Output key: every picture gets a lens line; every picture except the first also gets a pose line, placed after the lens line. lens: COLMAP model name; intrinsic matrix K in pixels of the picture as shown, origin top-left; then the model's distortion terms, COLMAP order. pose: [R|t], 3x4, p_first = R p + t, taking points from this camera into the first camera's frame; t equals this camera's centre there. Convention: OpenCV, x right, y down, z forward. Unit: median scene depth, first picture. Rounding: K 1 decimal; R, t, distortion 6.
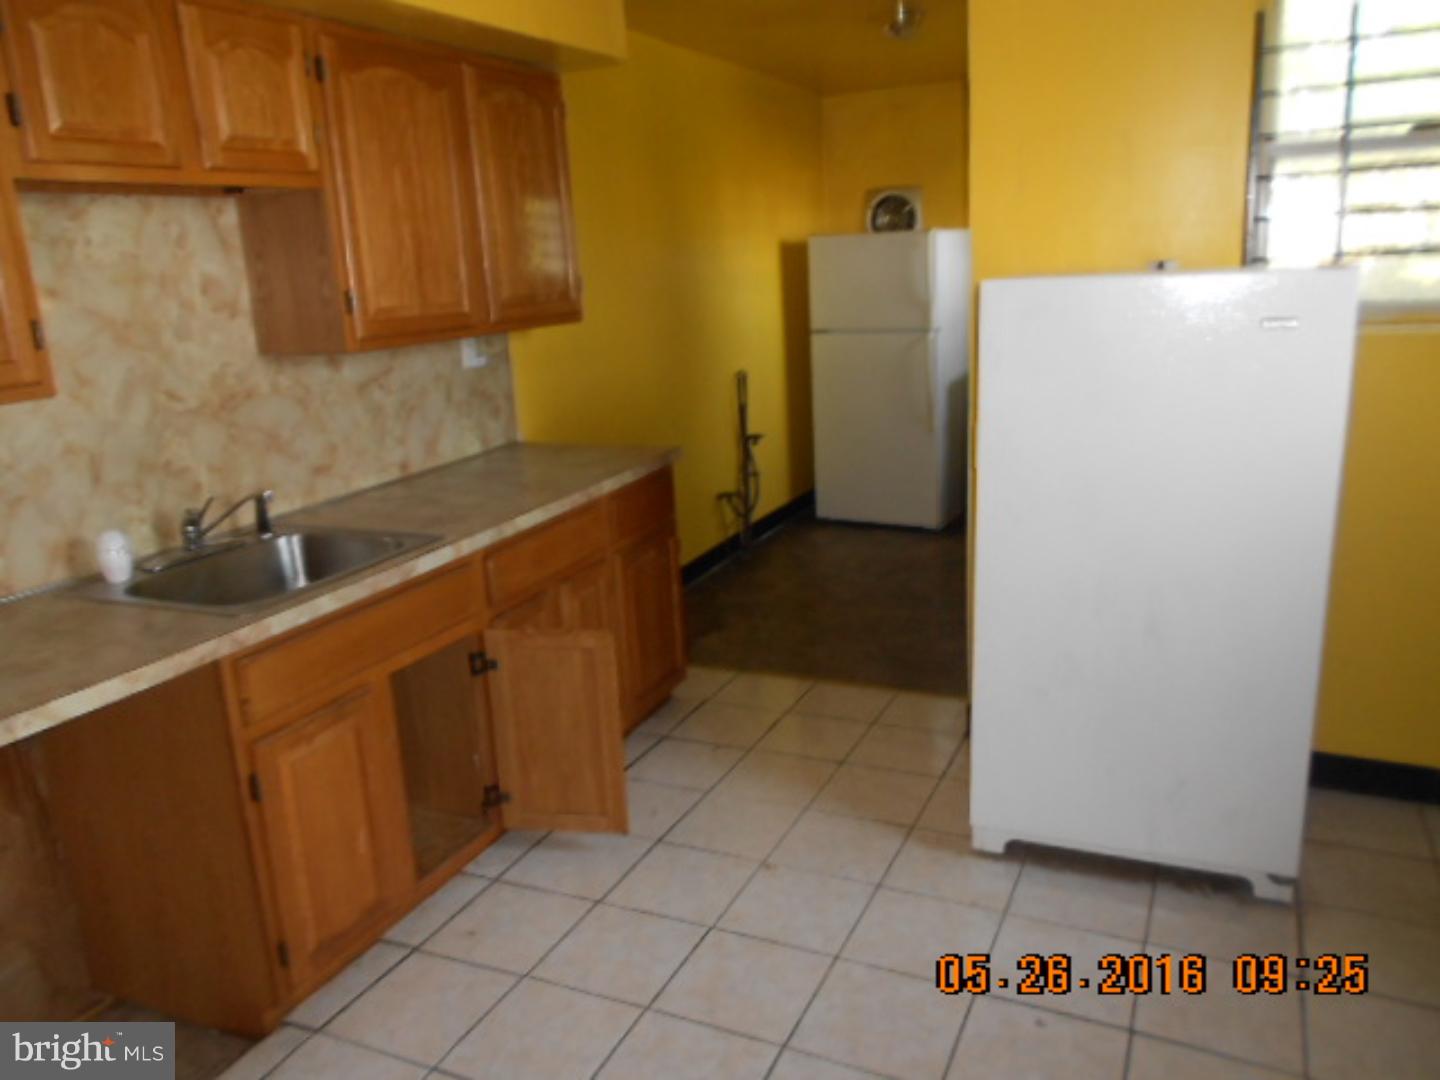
lens RADIAL K [[1109.6, 0, 720.0], [0, 1109.6, 540.0], [0, 0, 1]] dist [-0.003154, -0.000048]
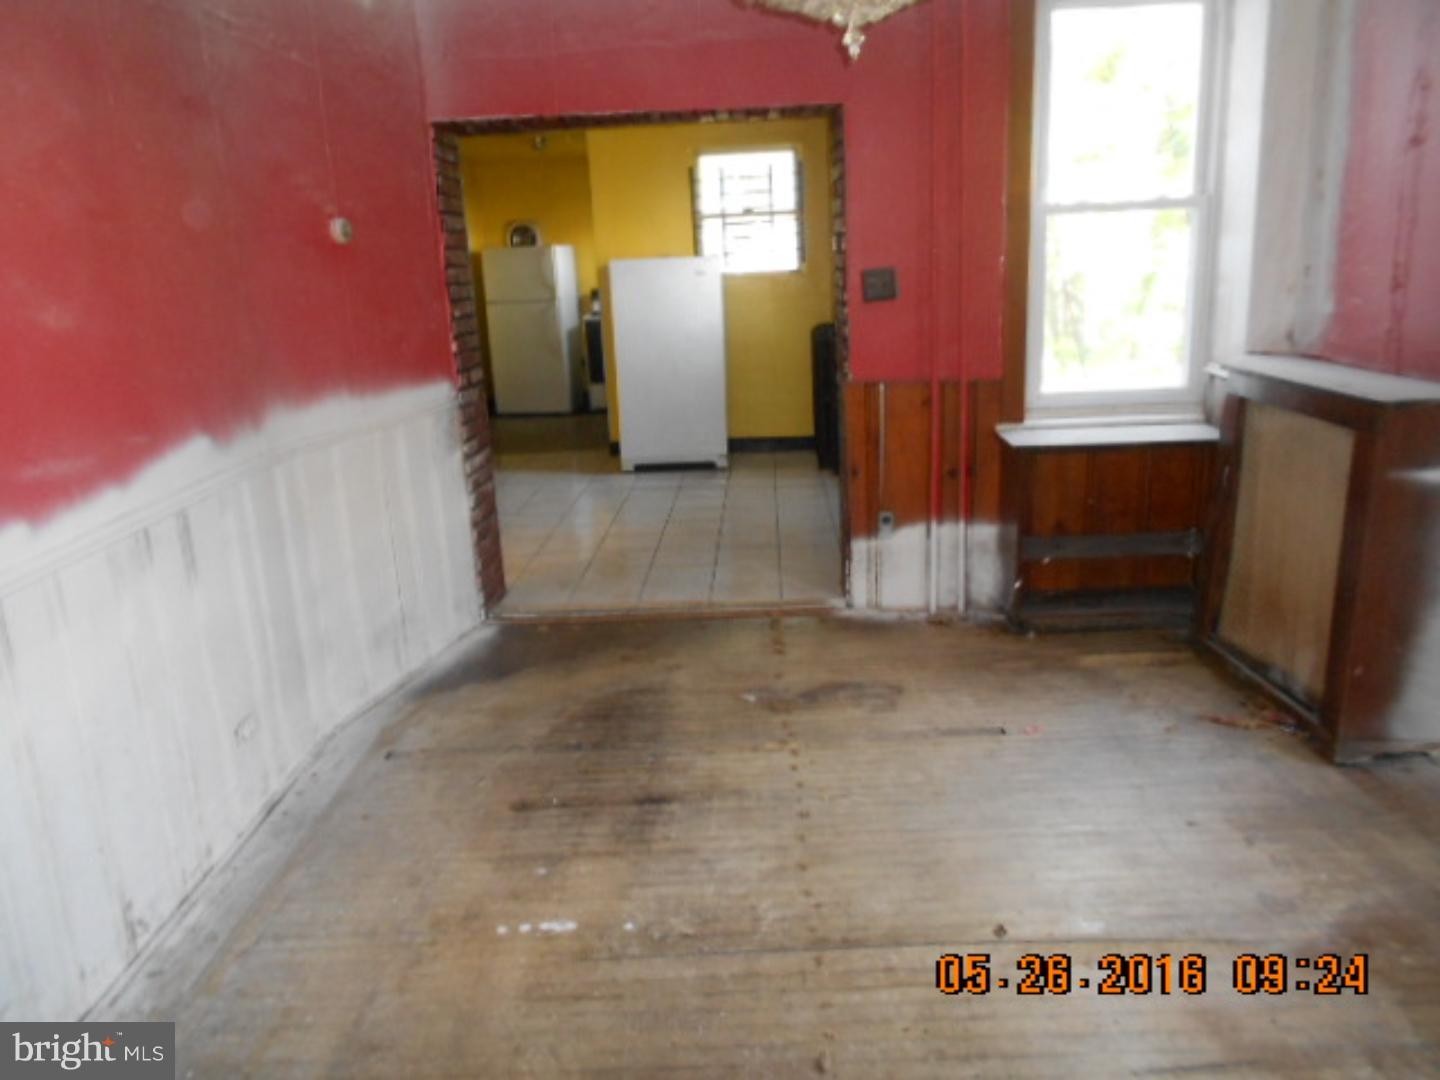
lens RADIAL K [[1093.8, 0, 718.8], [0, 1093.8, 505.9], [0, 0, 1]] dist [-0.027214, -0.000817]
pose [[0.920695, -0.070826, 0.383803, -0.270907], [0.088581, 0.995654, -0.028761, 0.216911], [-0.380098, 0.060477, 0.922967, -0.713195]]
